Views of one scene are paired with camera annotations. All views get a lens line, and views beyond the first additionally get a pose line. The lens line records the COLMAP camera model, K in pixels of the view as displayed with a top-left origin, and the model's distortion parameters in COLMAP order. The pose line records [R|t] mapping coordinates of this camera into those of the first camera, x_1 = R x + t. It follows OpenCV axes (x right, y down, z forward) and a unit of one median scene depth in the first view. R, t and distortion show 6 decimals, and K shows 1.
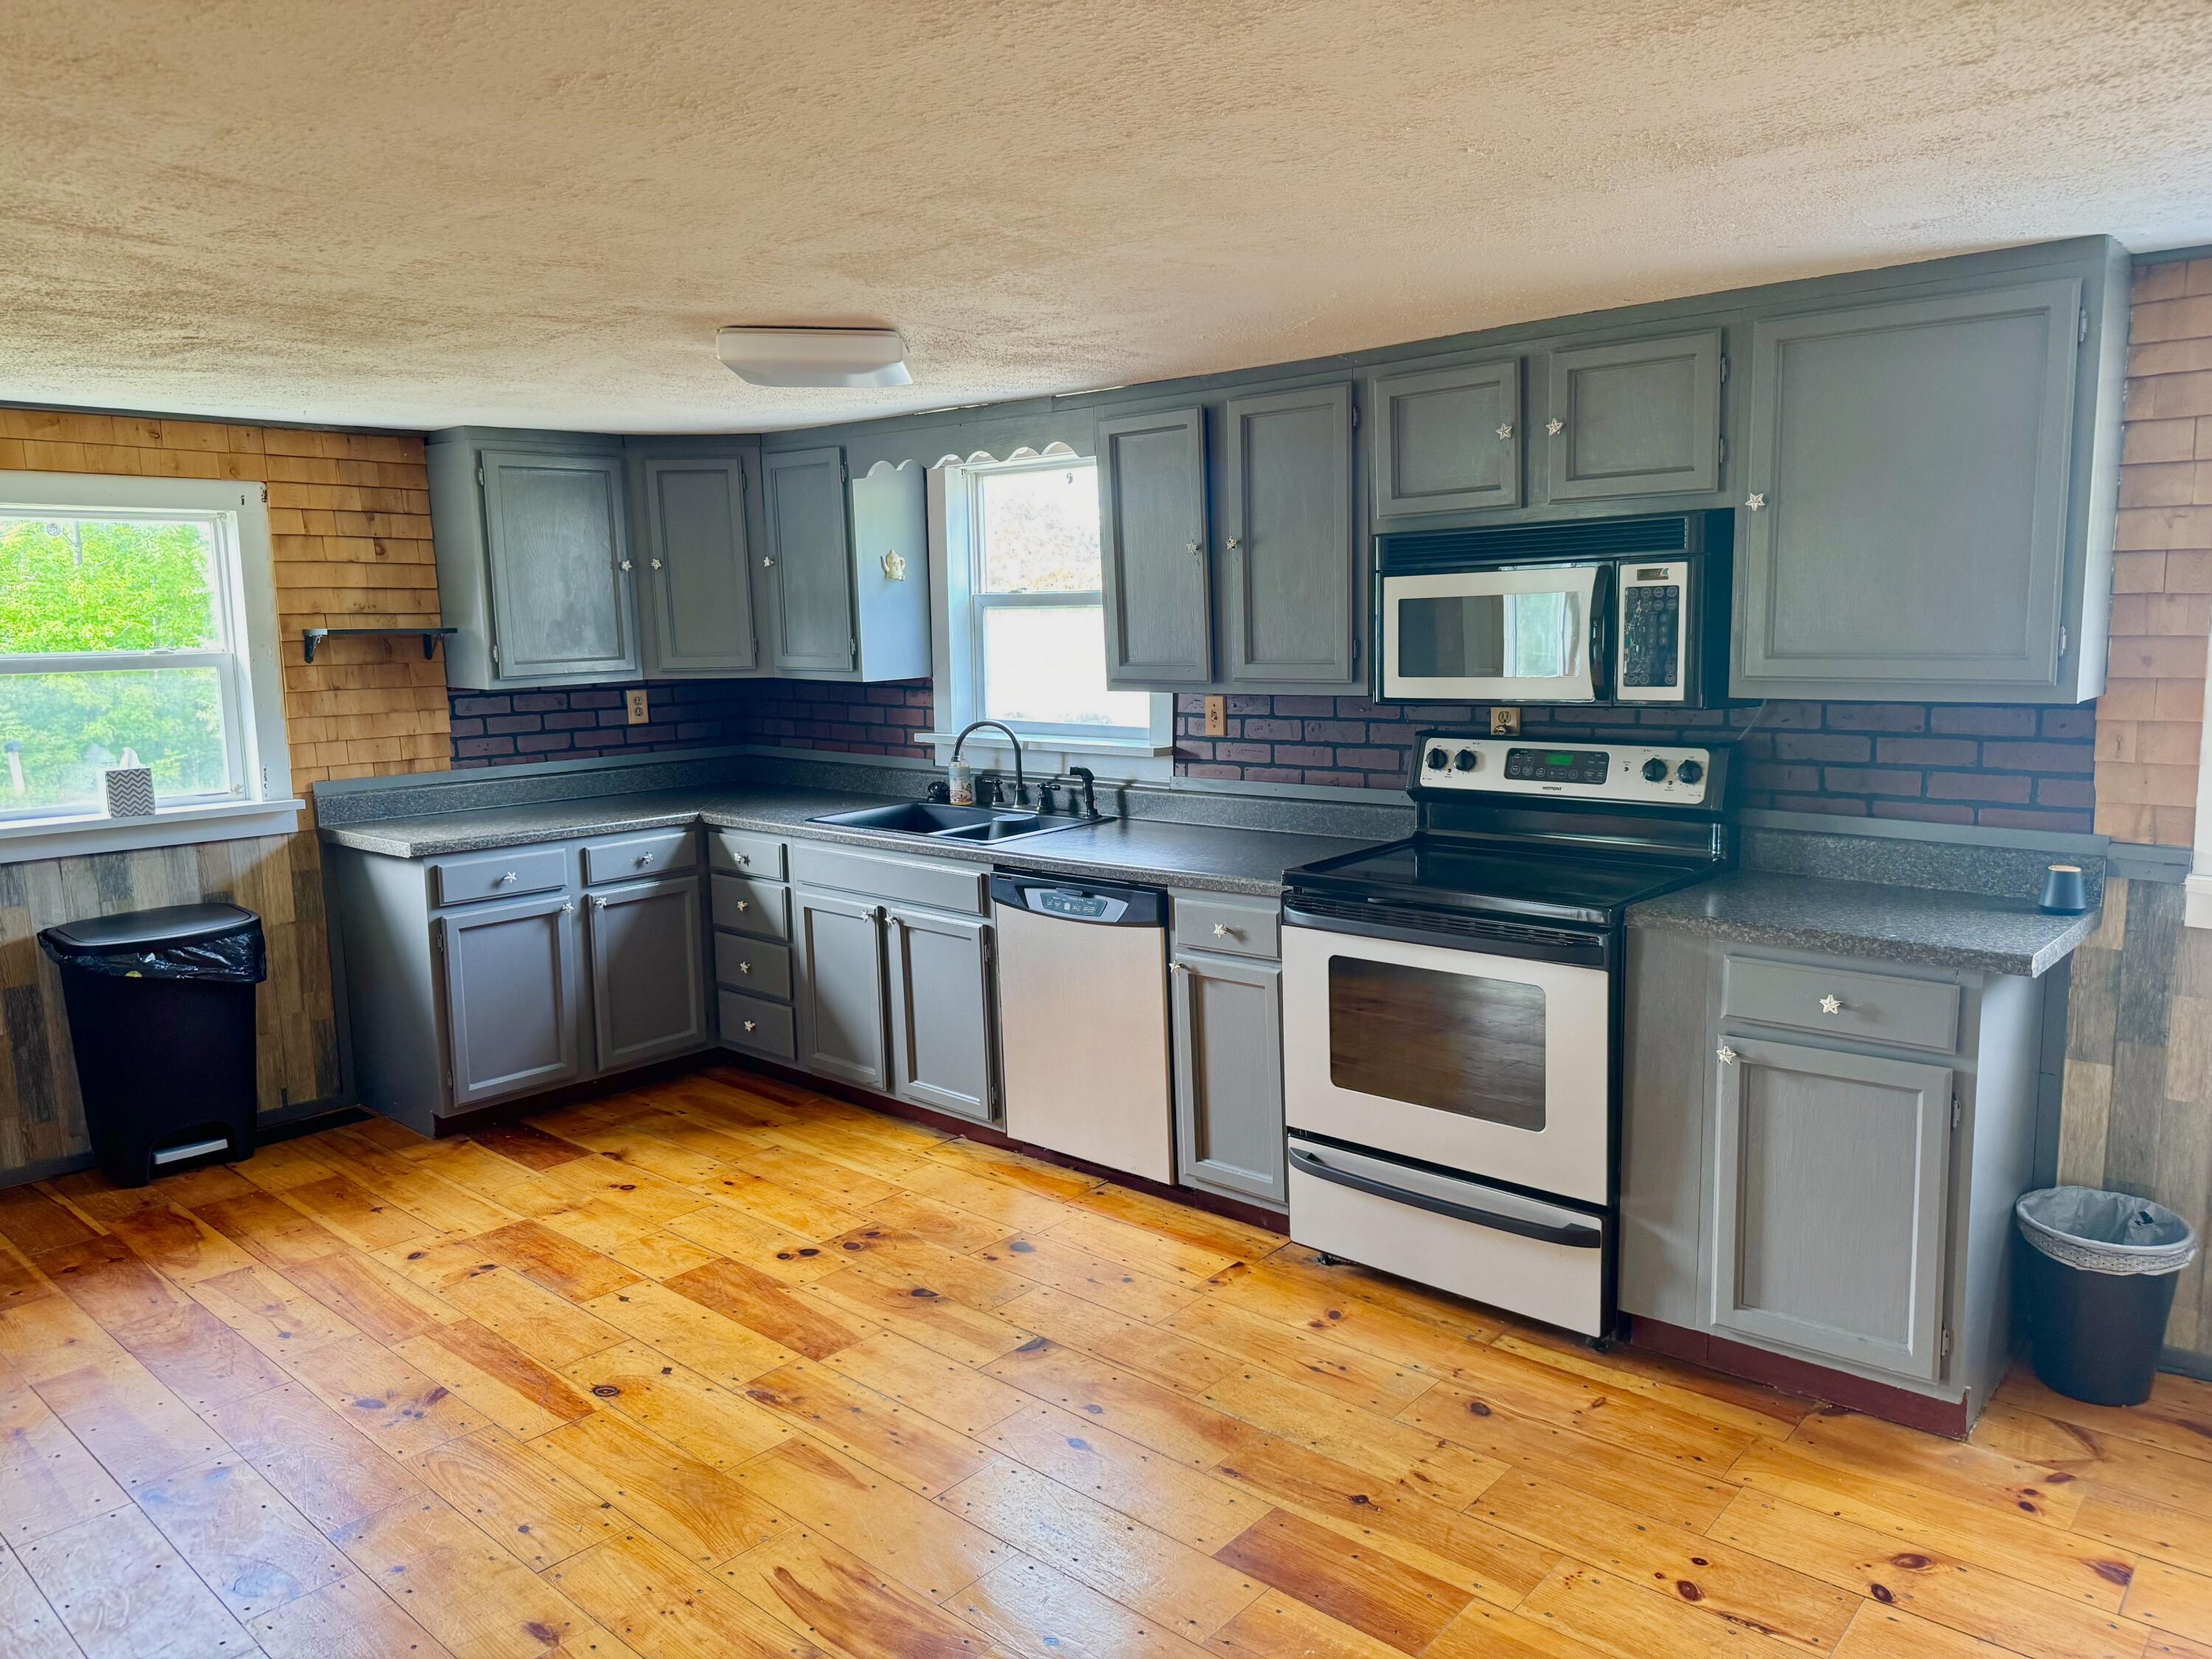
lens RADIAL K [[1561.1, 0, 1106.0], [0, 1561.1, 829.5], [0, 0, 1]] dist [0.003006, -0.002752]
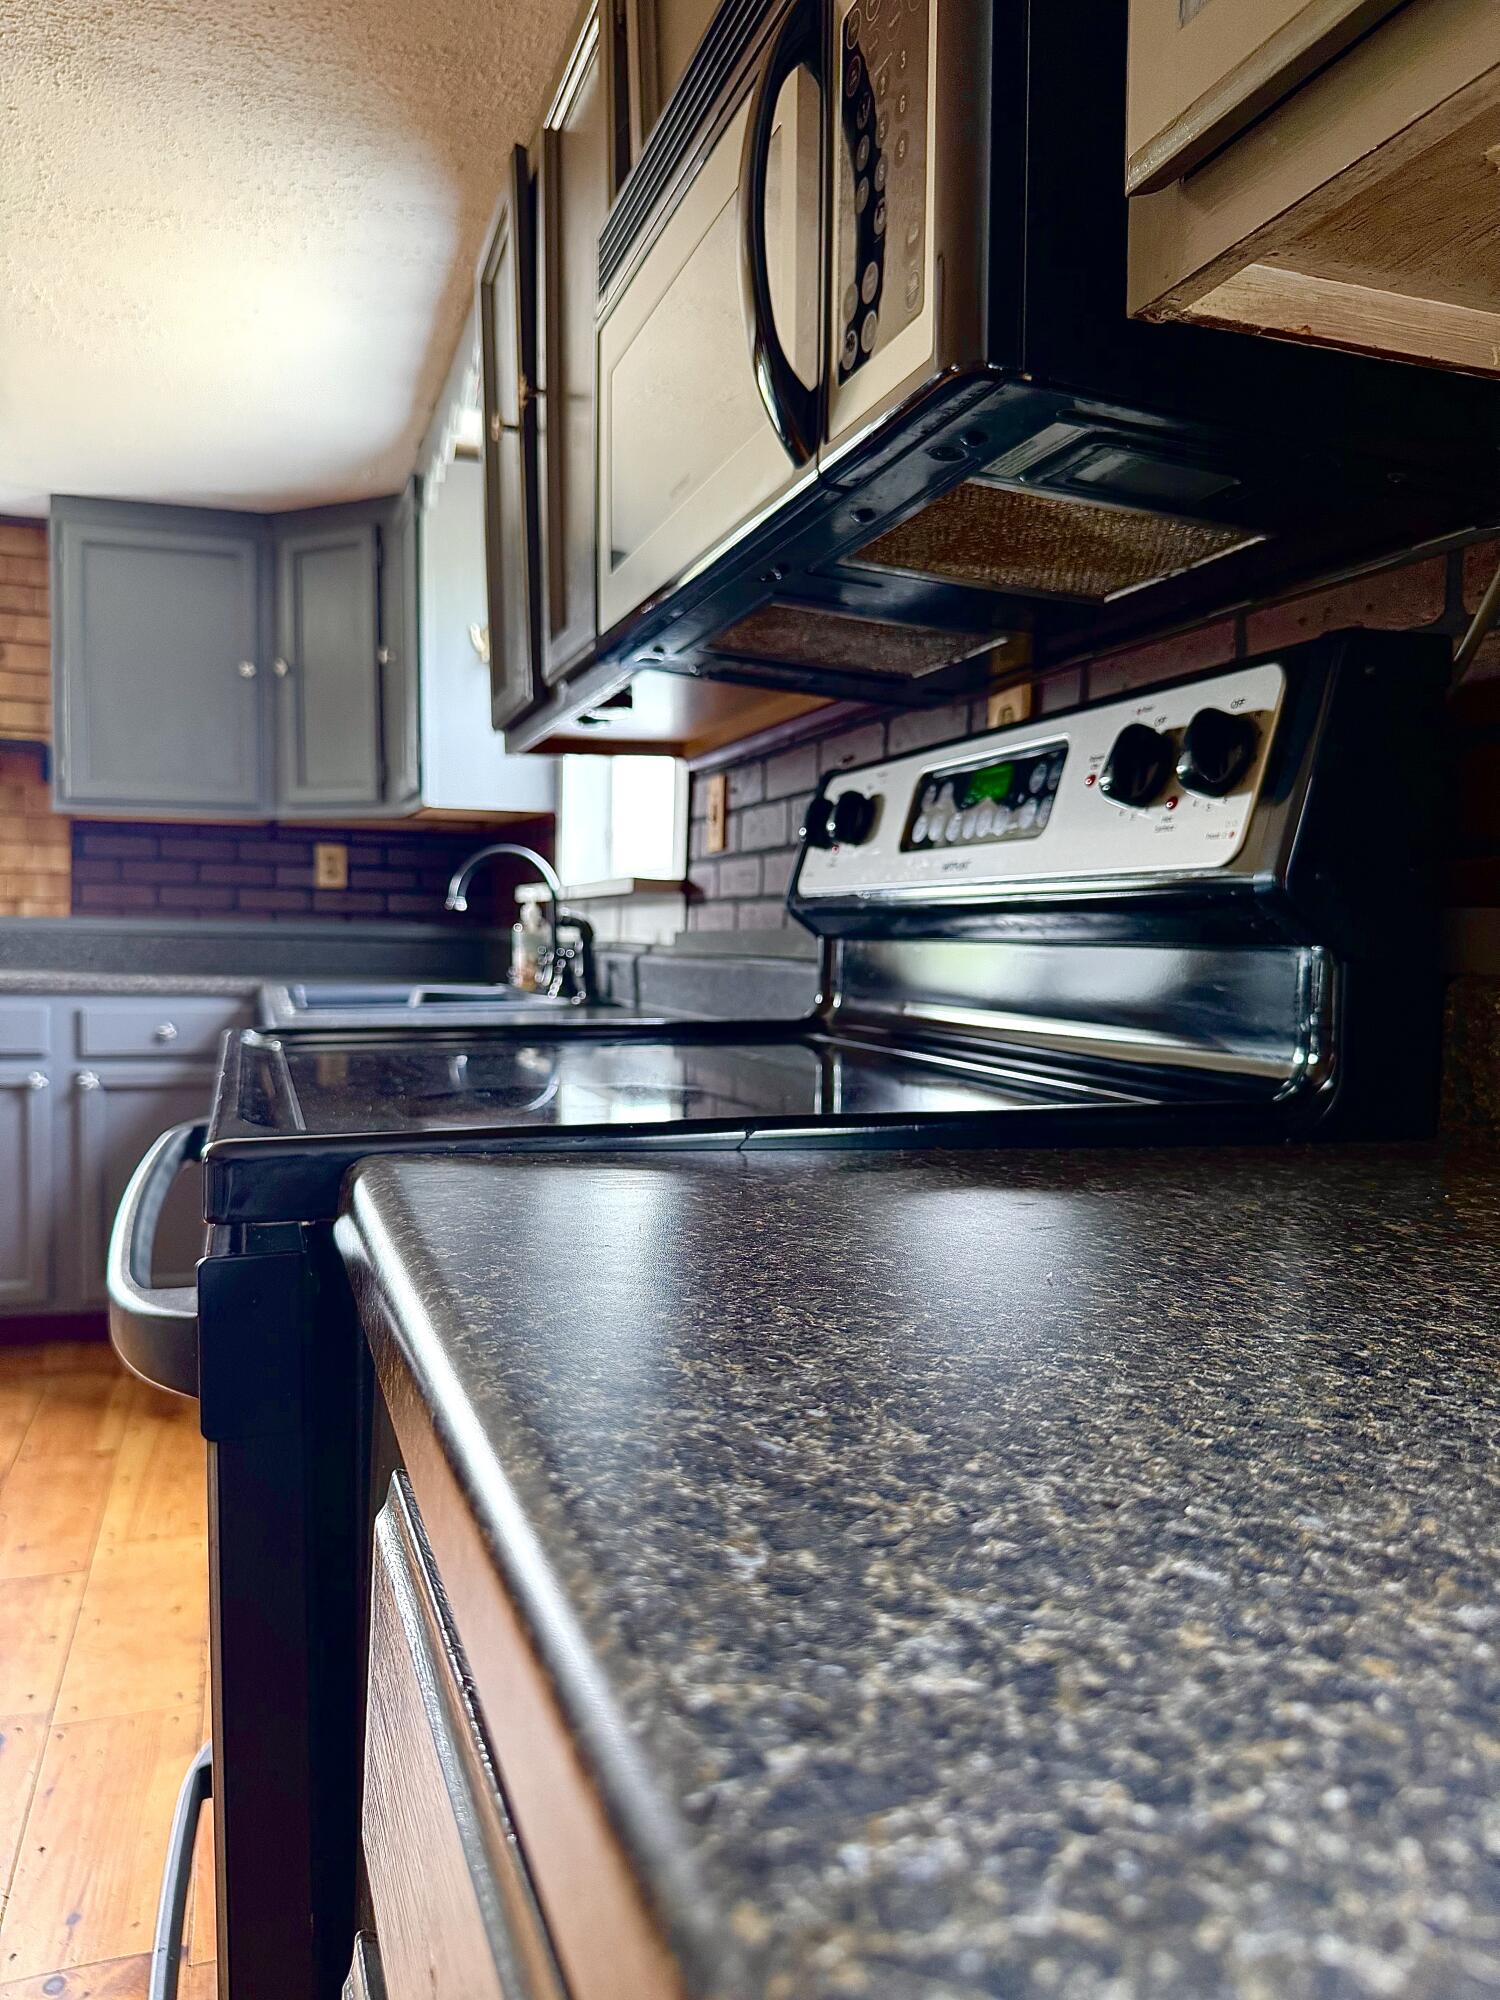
lens RADIAL K [[1450.2, 0, 750.0], [0, 1450.2, 1000.0], [0, 0, 1]] dist [-0.005009, -0.003307]
pose [[0.866001, 0.058243, -0.496639, 0.334115], [-0.105719, 0.992068, -0.068001, 0.023339], [0.488740, 0.111393, 0.865289, 0.585089]]
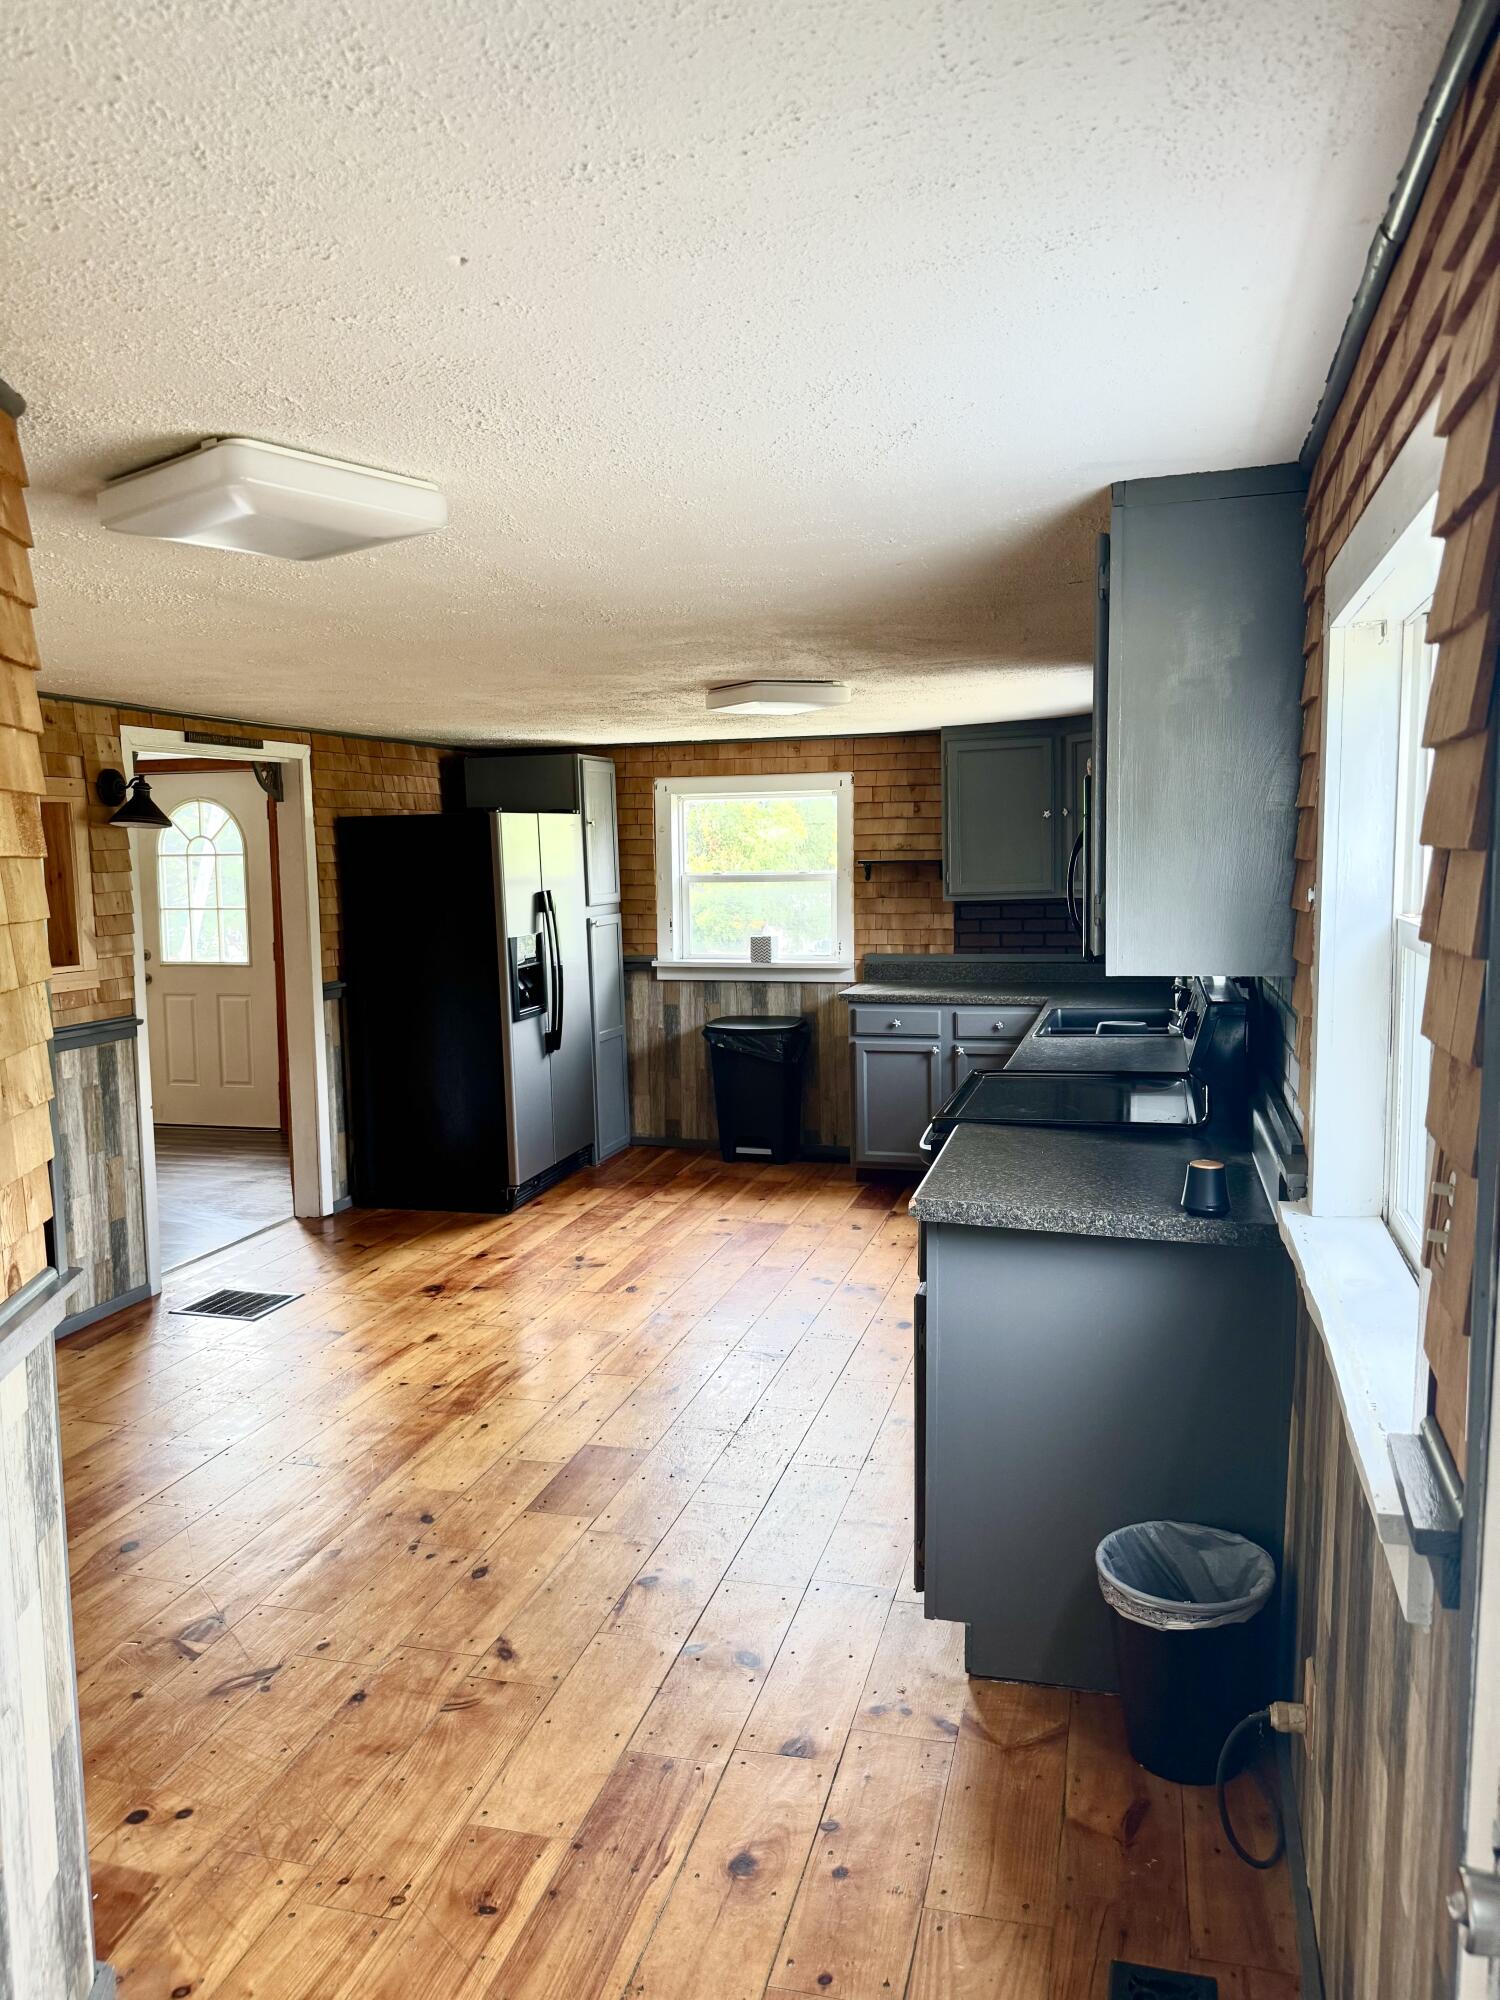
lens RADIAL K [[1423.2, 0, 750.0], [0, 1423.2, 1000.0], [0, 0, 1]] dist [0.193015, -0.000505]
pose [[0.429087, 0.103895, -0.897268, 0.844916], [-0.114338, 0.991620, 0.060142, -0.062250], [0.895997, 0.076785, 0.437370, 0.261806]]
